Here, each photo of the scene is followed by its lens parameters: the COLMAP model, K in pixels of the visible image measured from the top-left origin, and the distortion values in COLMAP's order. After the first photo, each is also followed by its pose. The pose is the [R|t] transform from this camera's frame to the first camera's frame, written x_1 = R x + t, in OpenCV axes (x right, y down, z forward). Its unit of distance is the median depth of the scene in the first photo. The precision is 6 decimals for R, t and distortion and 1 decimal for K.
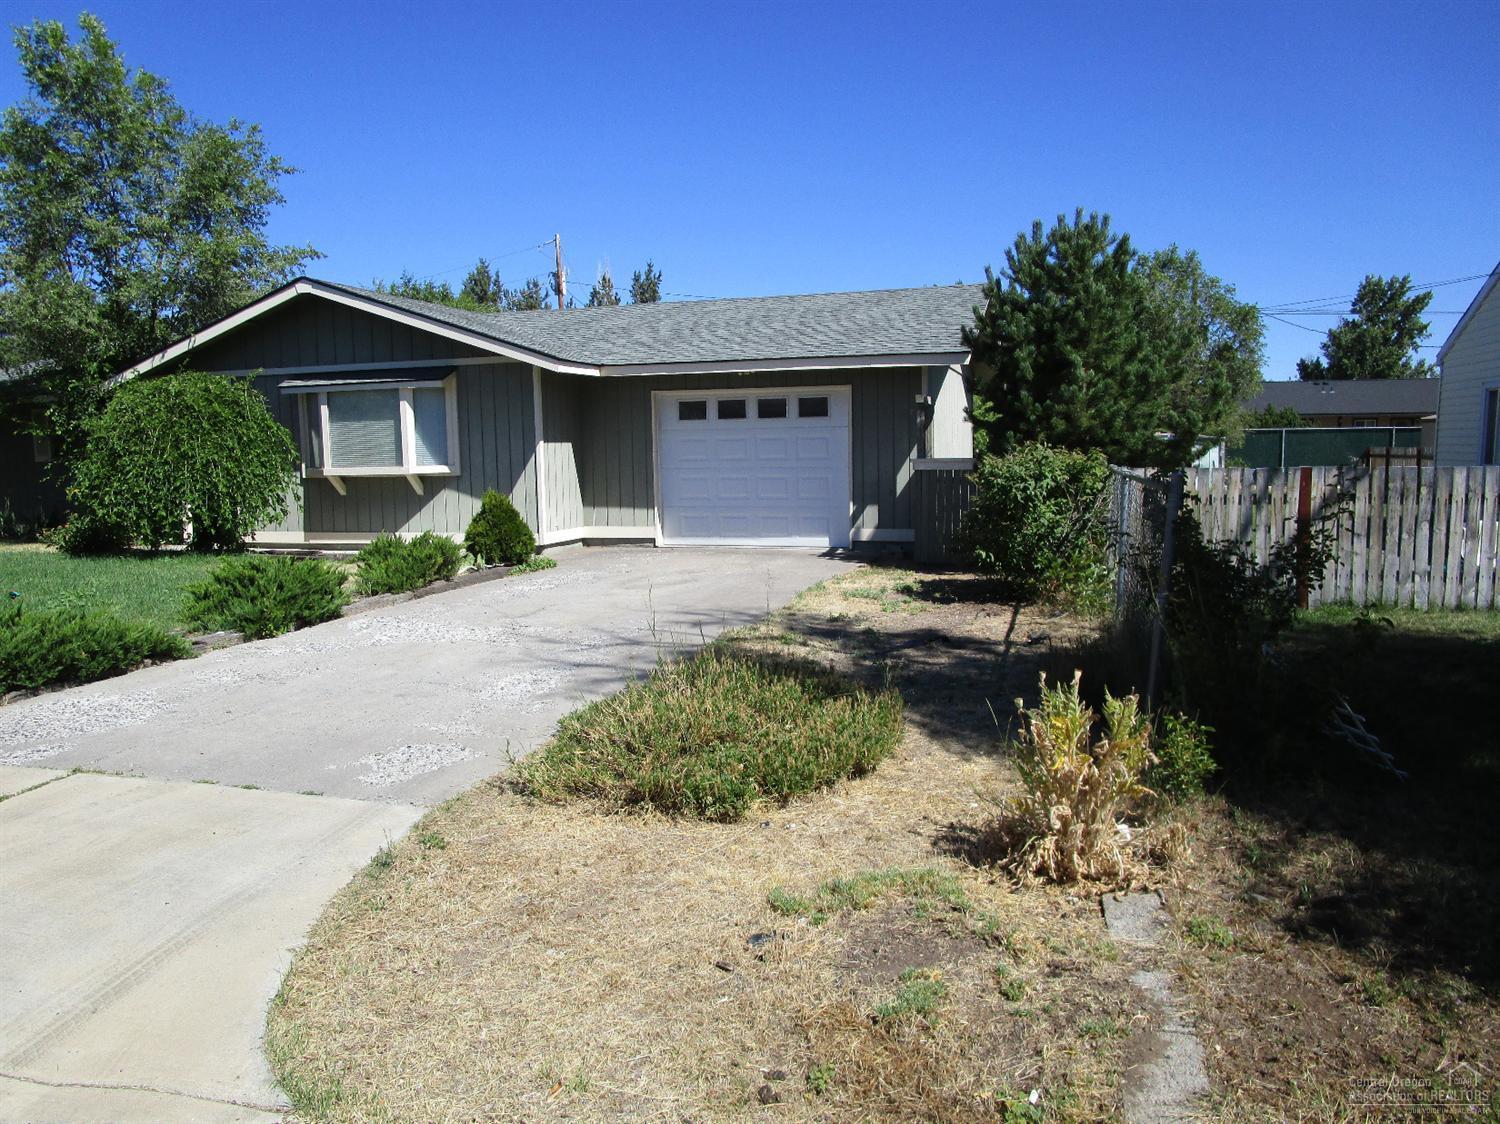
lens RADIAL K [[1076.8, 0, 753.5], [0, 1076.8, 555.0], [0, 0, 1]] dist [-0.032595, -0.000011]
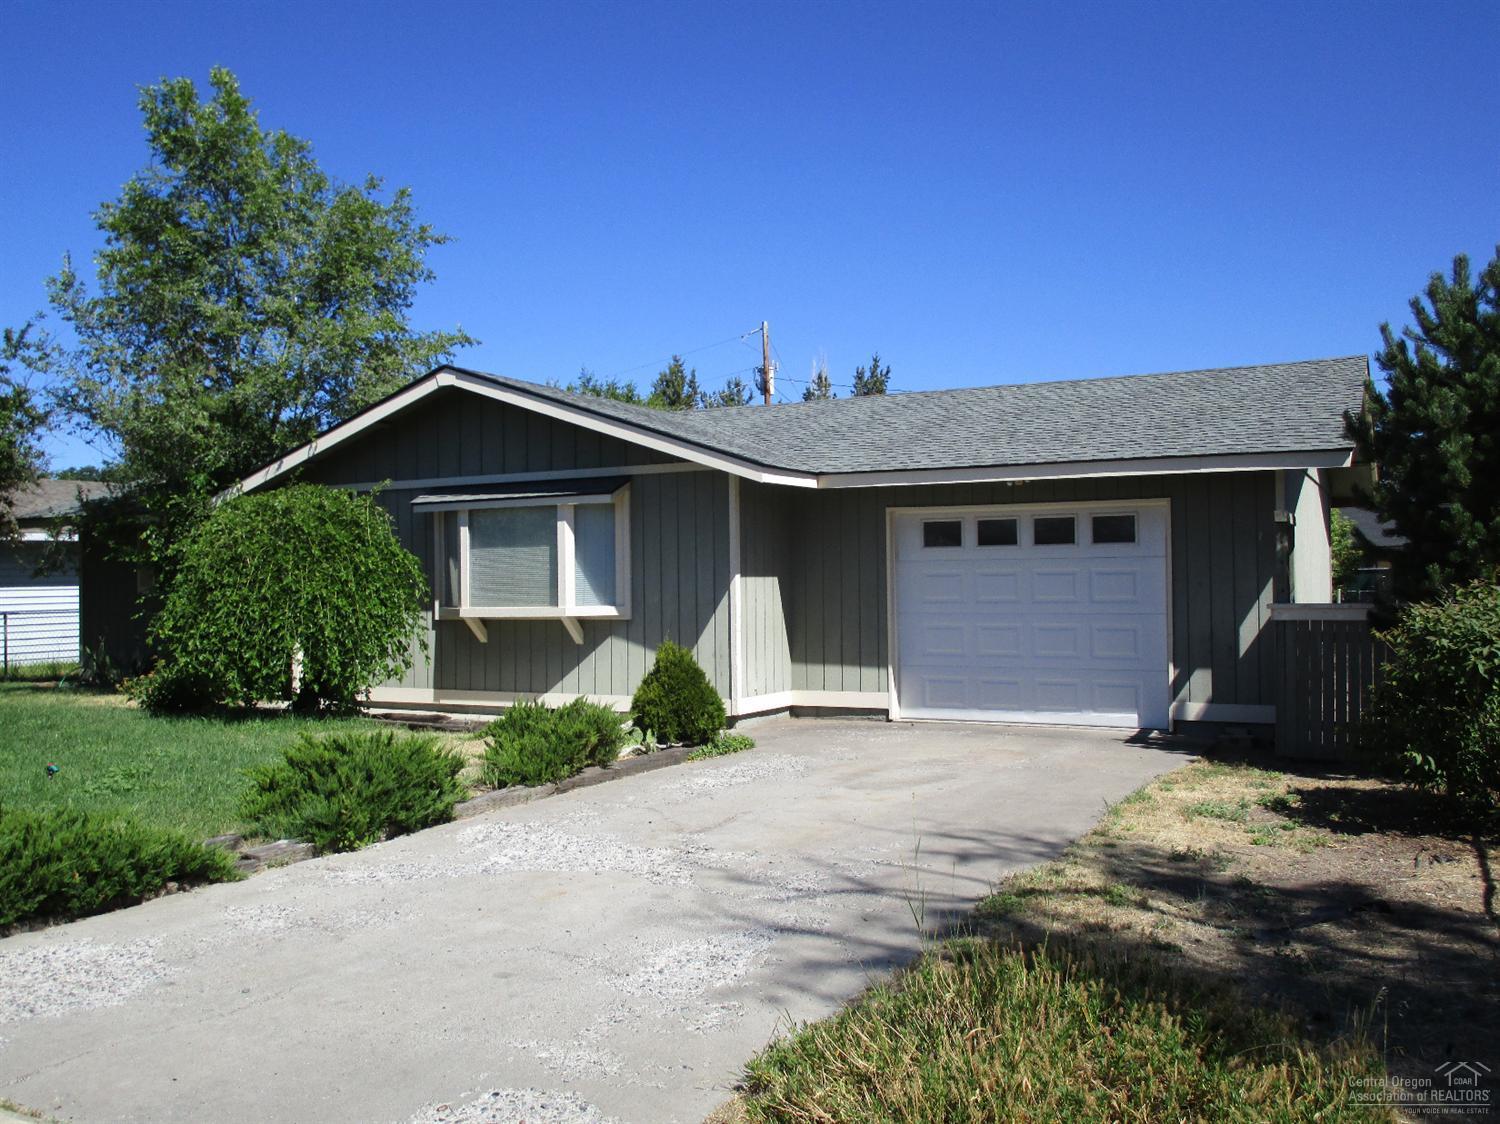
lens RADIAL K [[604.9, 0, 750.0], [0, 604.9, 562.0], [0, 0, 1]] dist [-0.020942, -0.000035]
pose [[0.979866, 0.004551, -0.199605, -0.109174], [-0.025927, 0.994175, -0.104610, -0.073438], [0.197966, 0.107679, 0.974277, 0.612672]]
